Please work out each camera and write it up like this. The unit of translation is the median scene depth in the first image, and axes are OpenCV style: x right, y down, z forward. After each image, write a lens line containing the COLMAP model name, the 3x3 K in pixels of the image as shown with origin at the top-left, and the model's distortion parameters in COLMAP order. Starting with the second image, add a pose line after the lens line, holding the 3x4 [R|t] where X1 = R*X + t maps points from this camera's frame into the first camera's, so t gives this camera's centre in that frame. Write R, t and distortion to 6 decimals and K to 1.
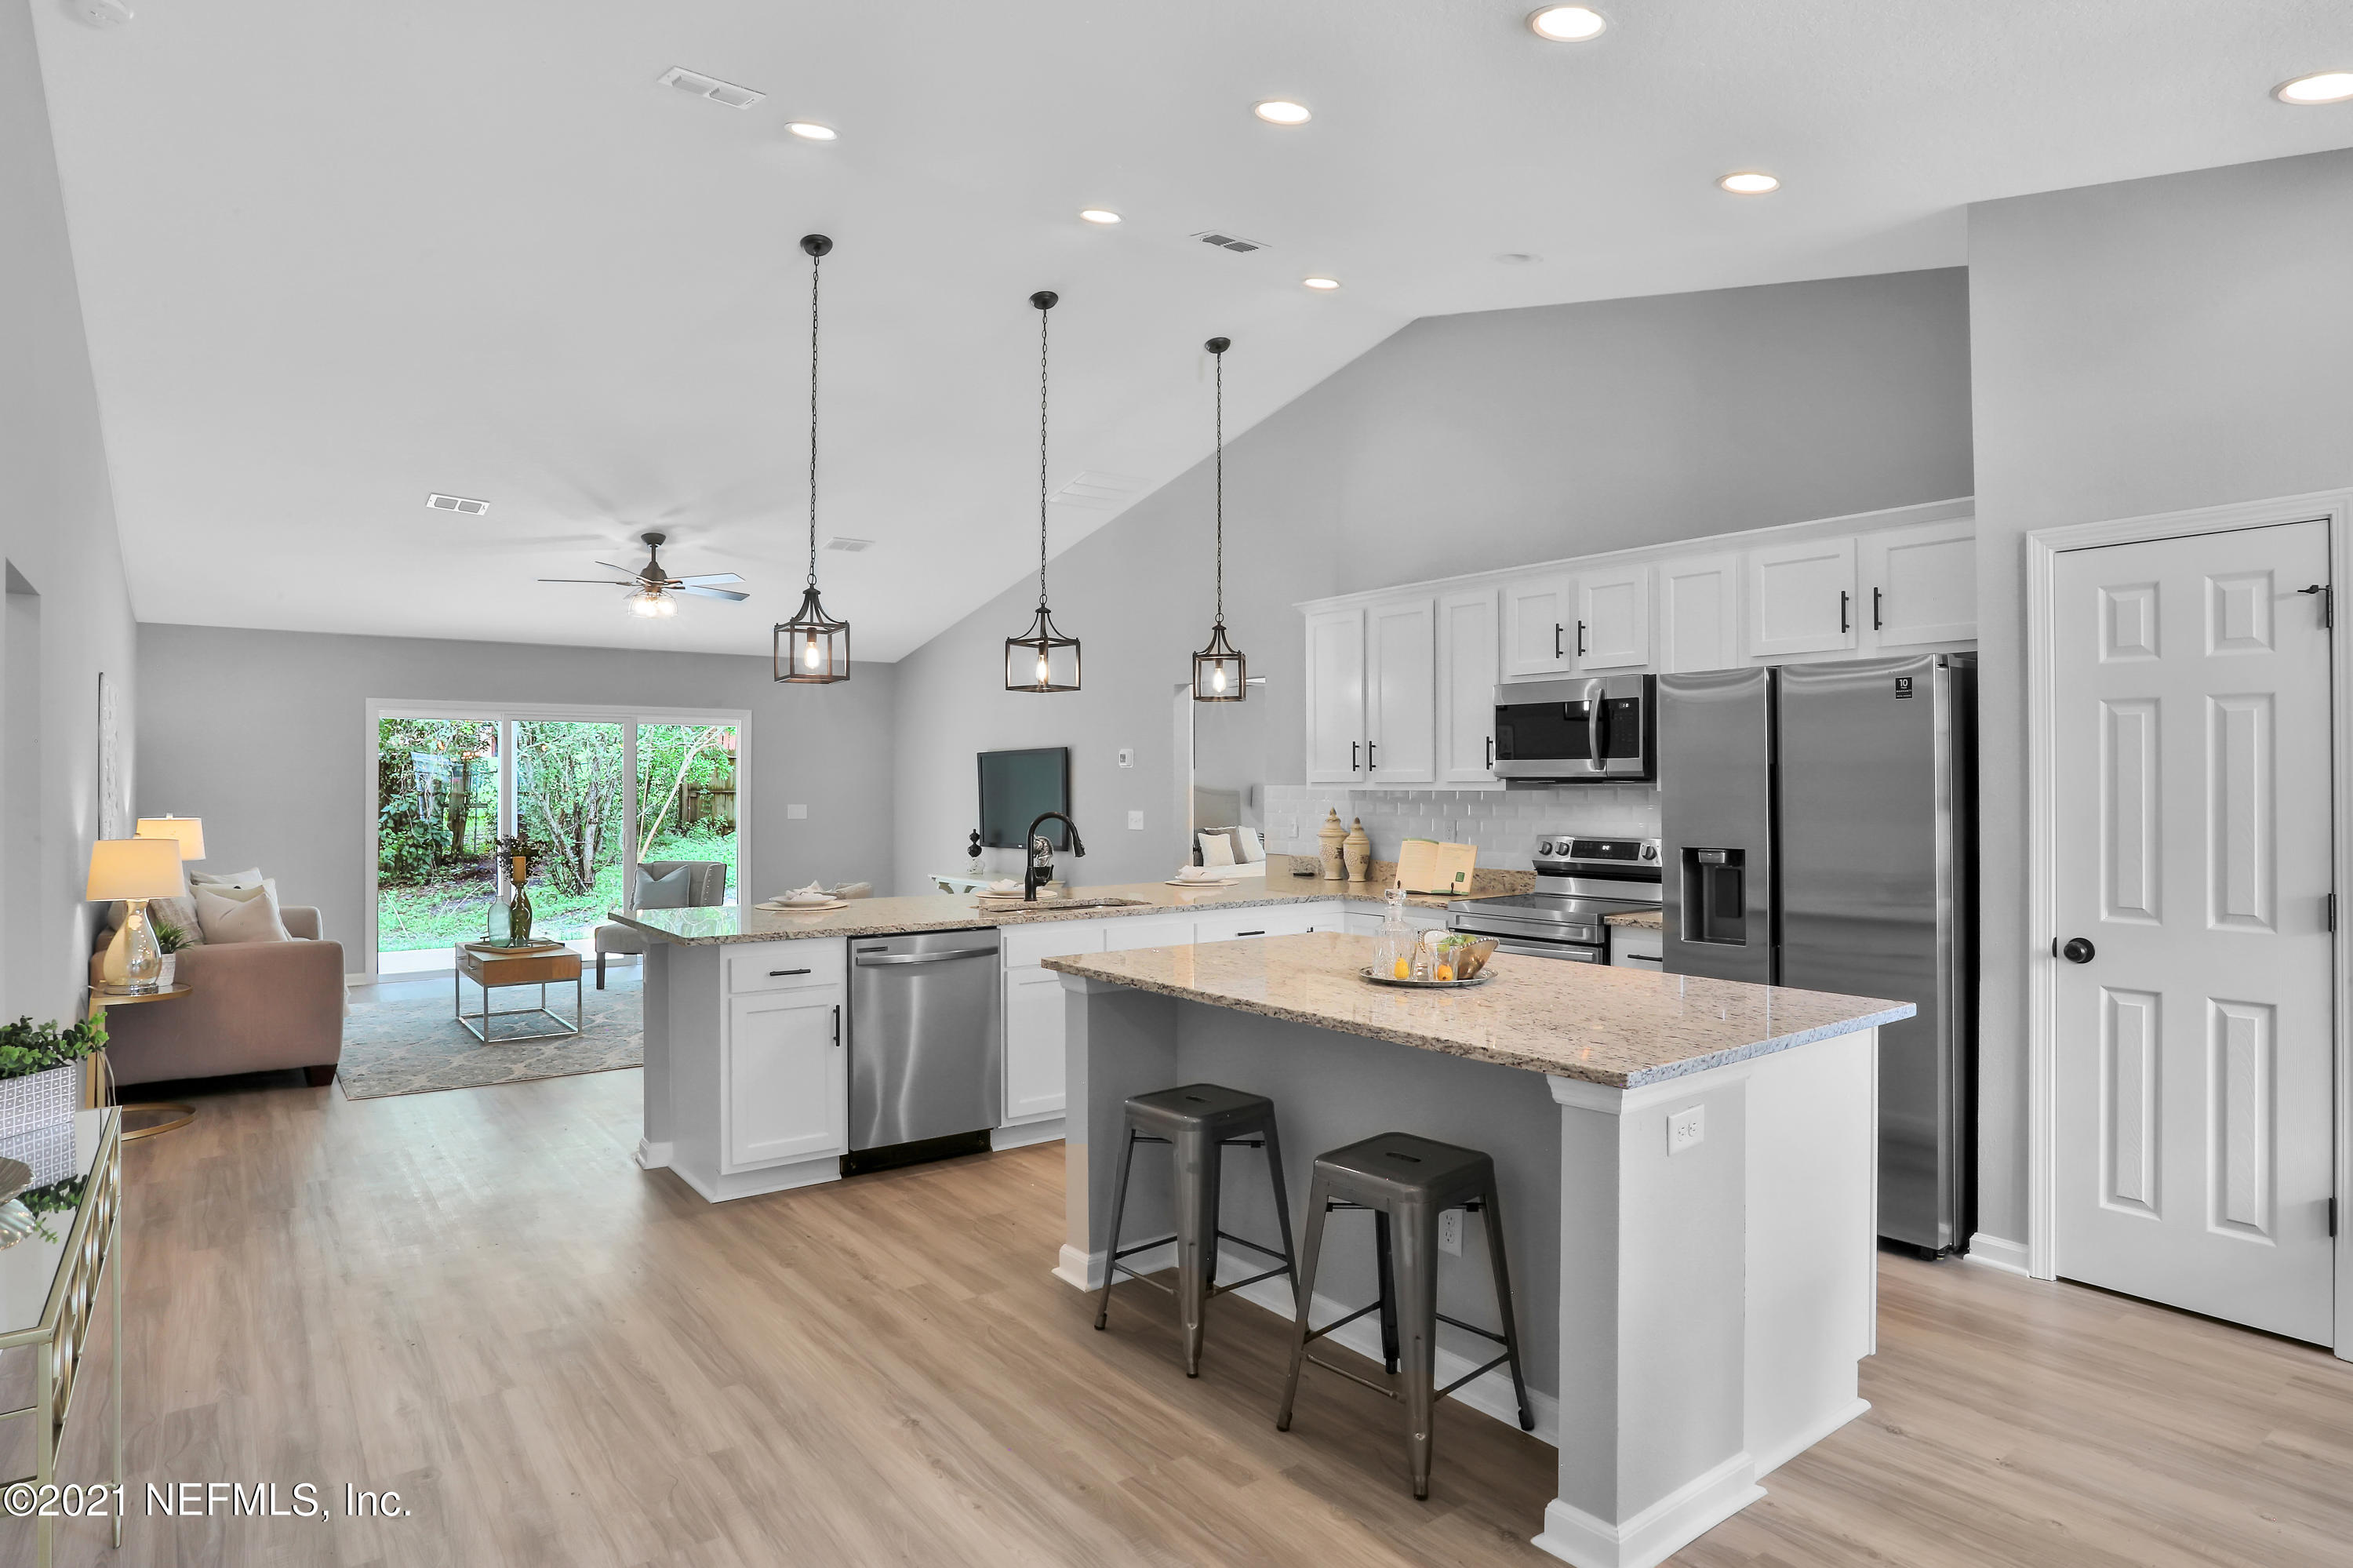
lens RADIAL K [[1267.7, 0, 1171.4], [0, 1267.7, 772.1], [0, 0, 1]] dist [-0.081055, 0.036400]
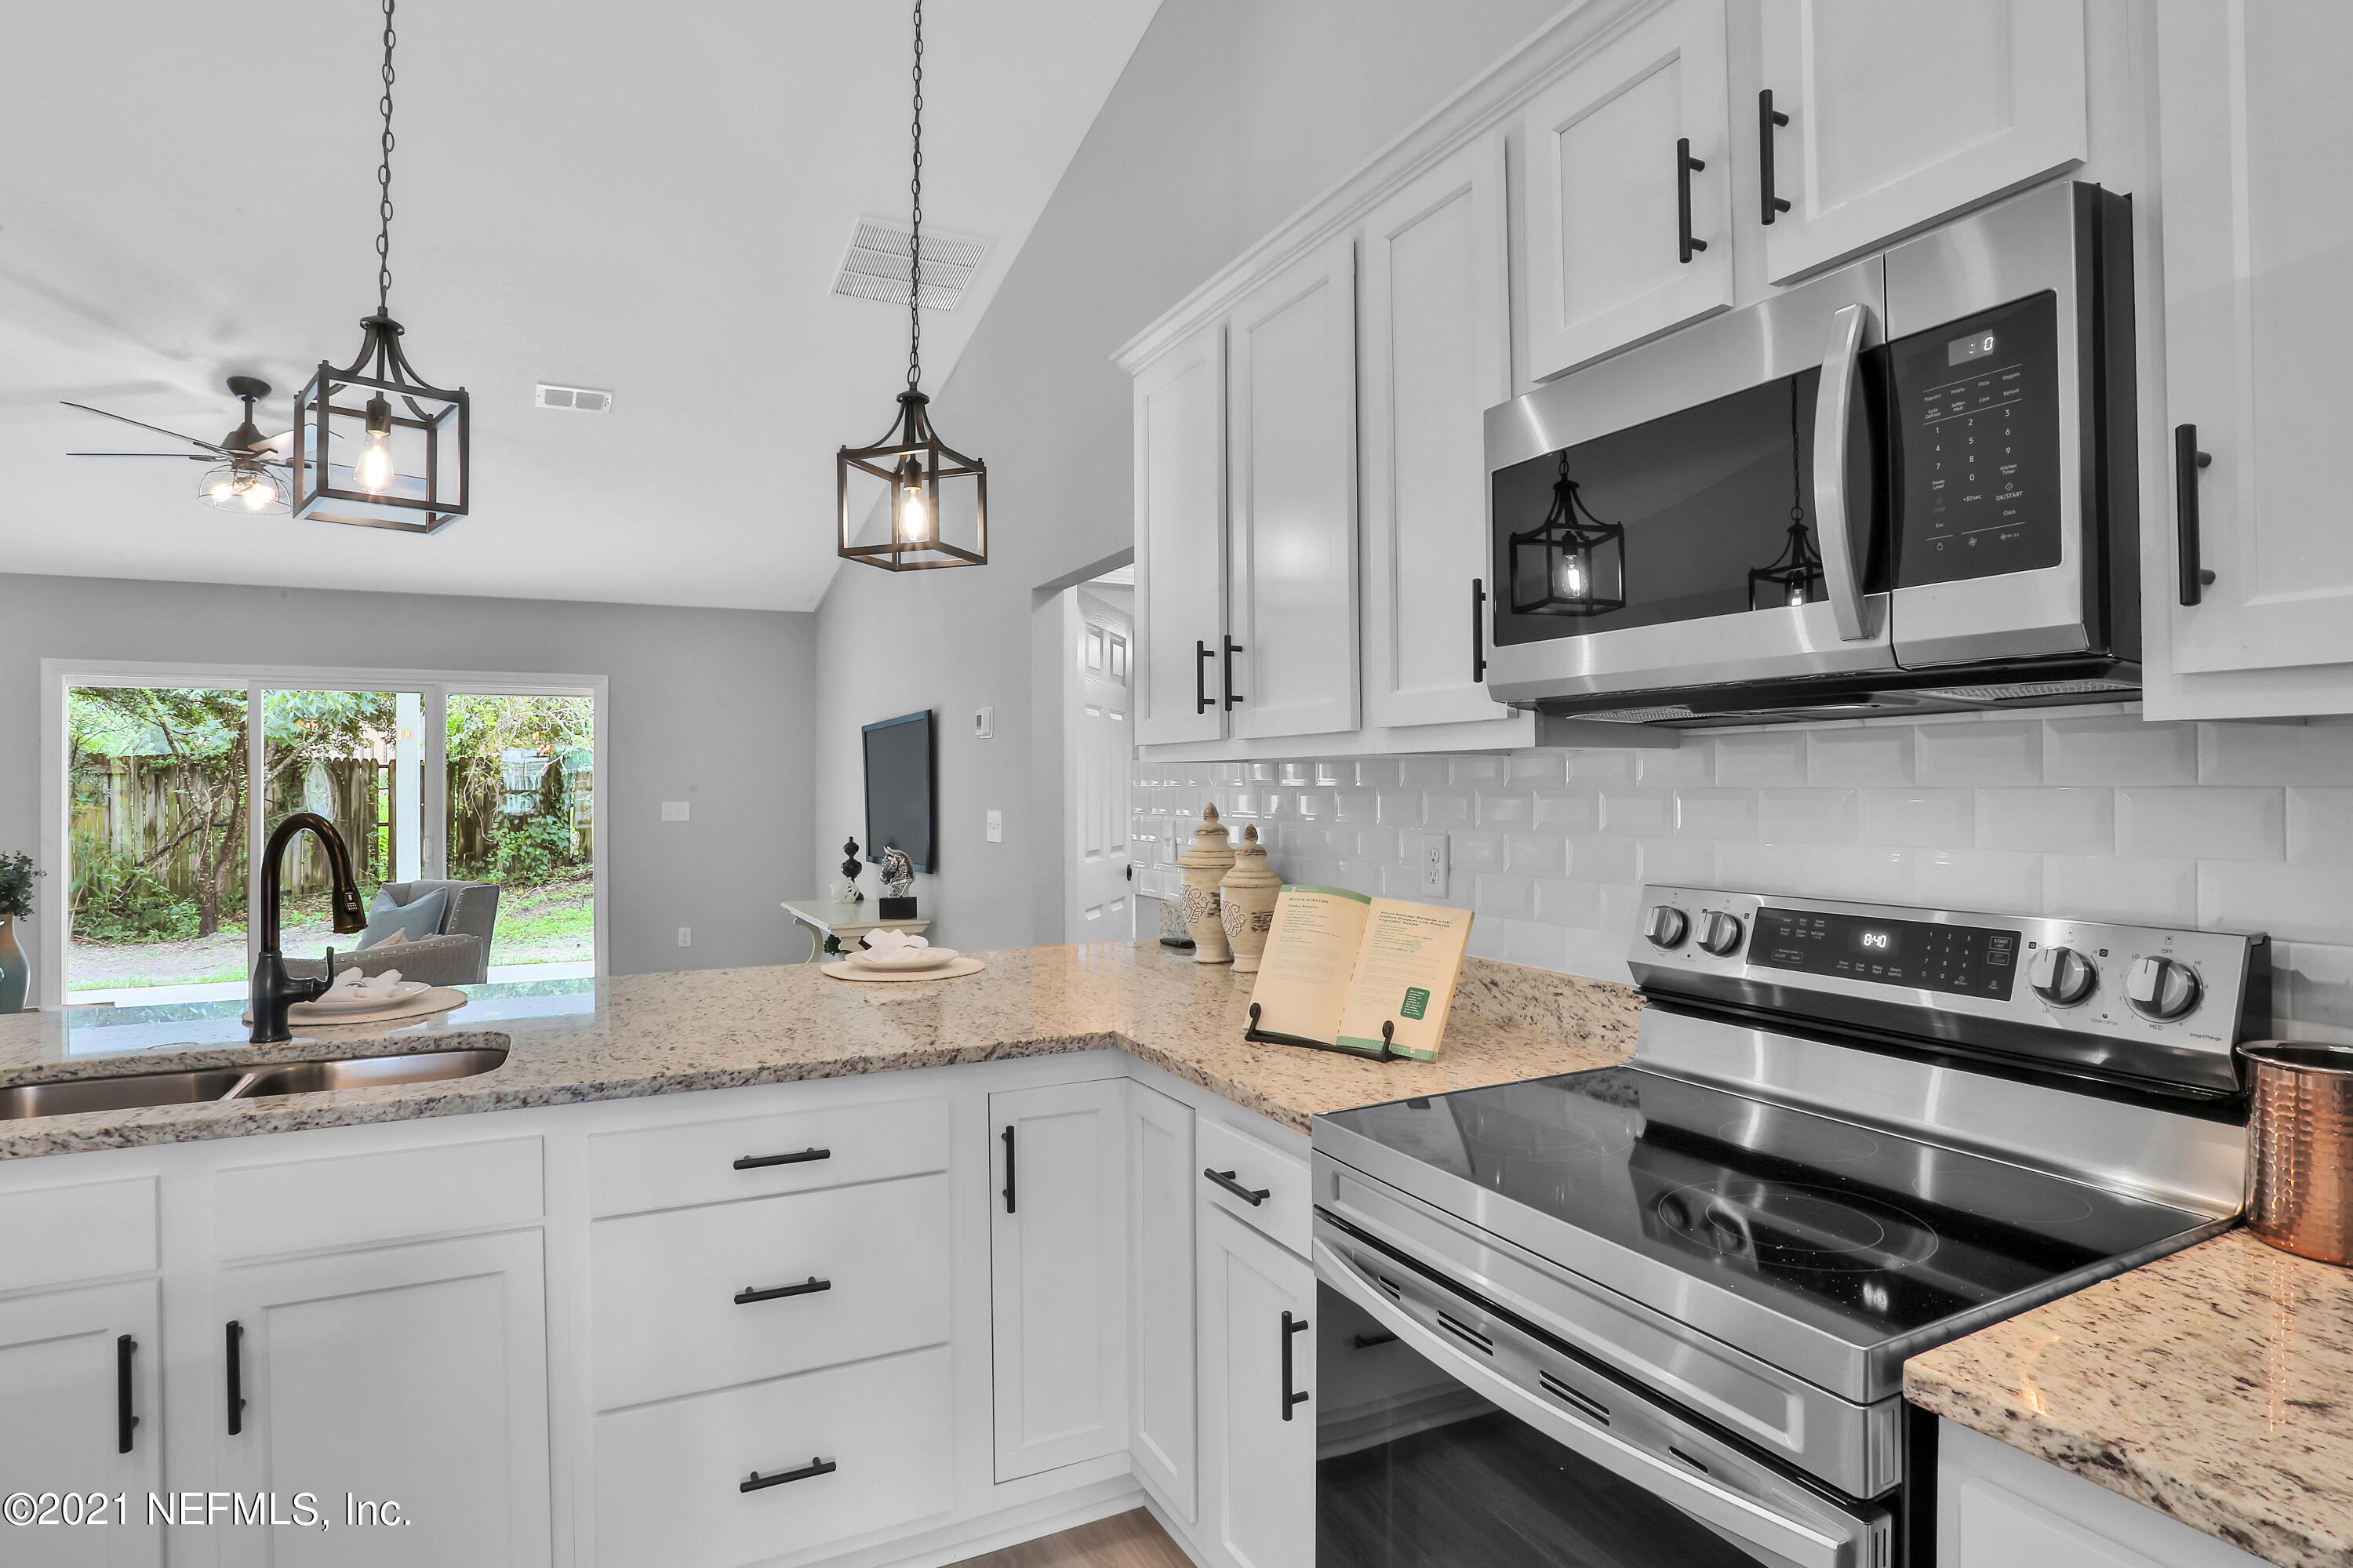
lens RADIAL K [[1226.1, 0, 1163.4], [0, 1226.1, 773.0], [0, 0, 1]] dist [-0.072601, 0.030318]
pose [[0.985649, -0.004980, -0.168733, 0.227353], [0.004980, 0.999988, -0.000425, 0.021133], [0.168733, -0.000421, 0.985662, 0.689185]]
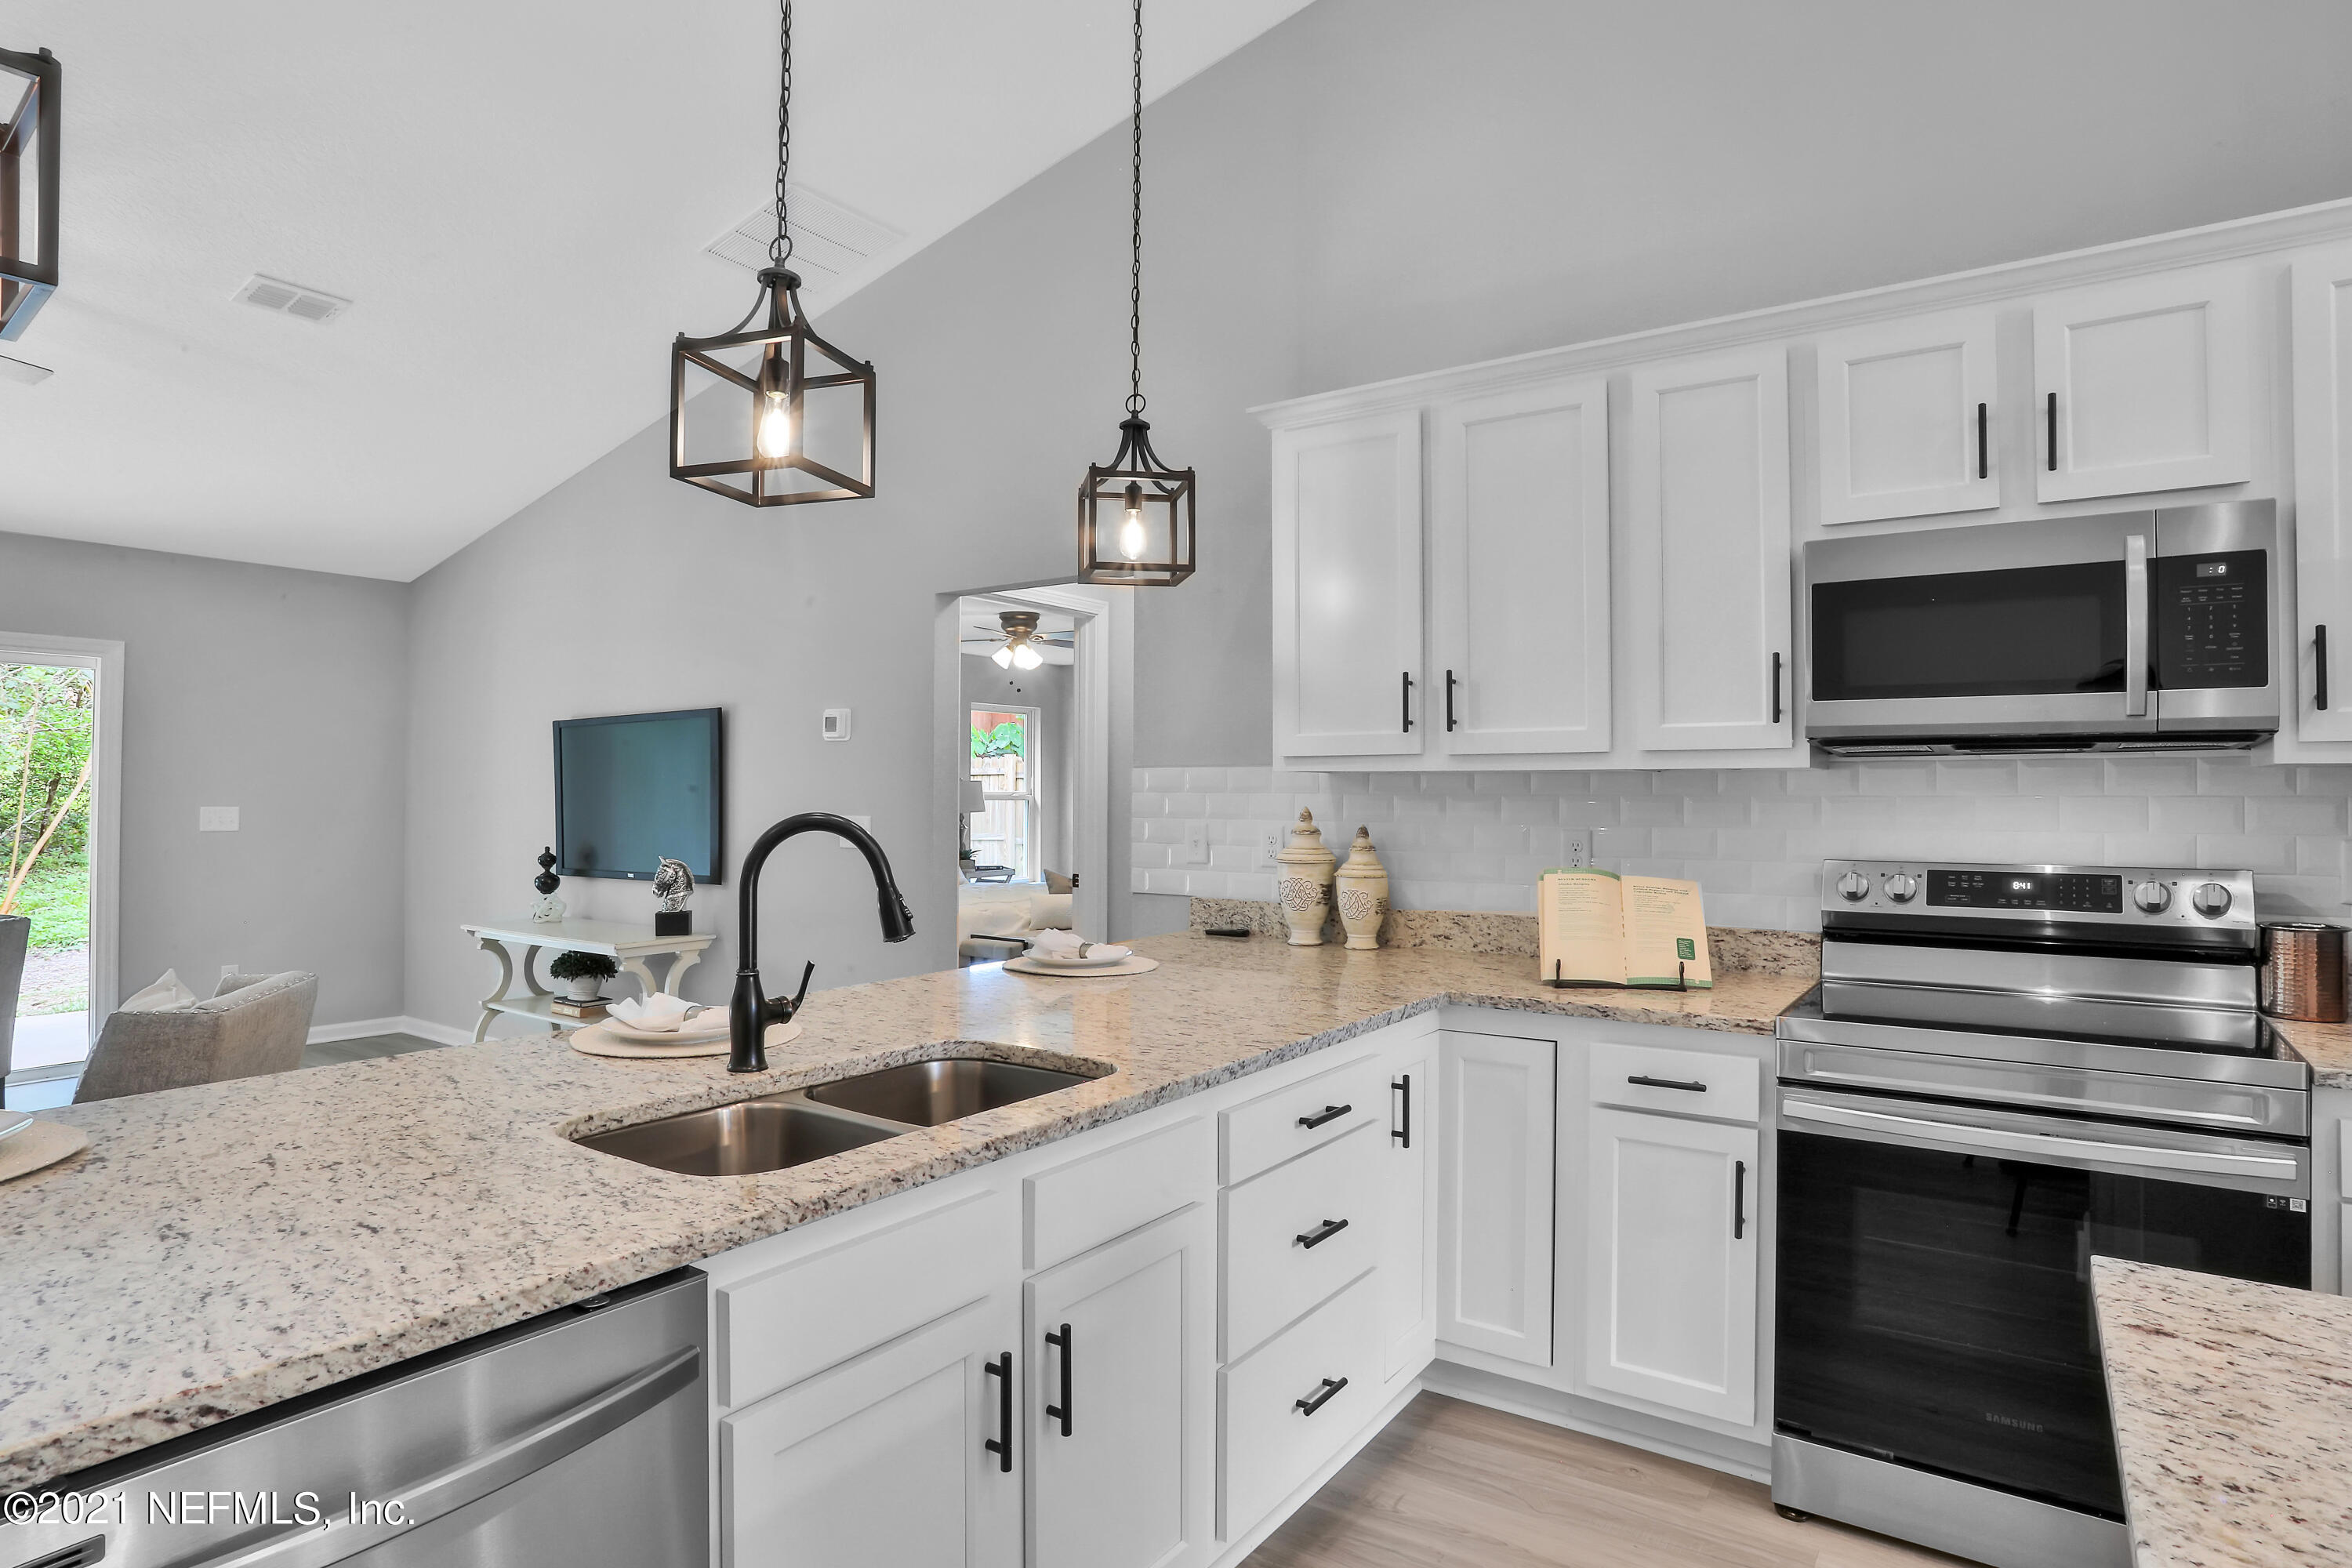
lens RADIAL K [[1267.1, 0, 1170.9], [0, 1267.1, 772.1], [0, 0, 1]] dist [-0.081055, 0.036400]
pose [[0.949733, 0.009054, 0.312929, -0.109625], [-0.007113, 0.999948, -0.007343, 0.021955], [-0.312979, 0.004748, 0.949748, 0.638719]]
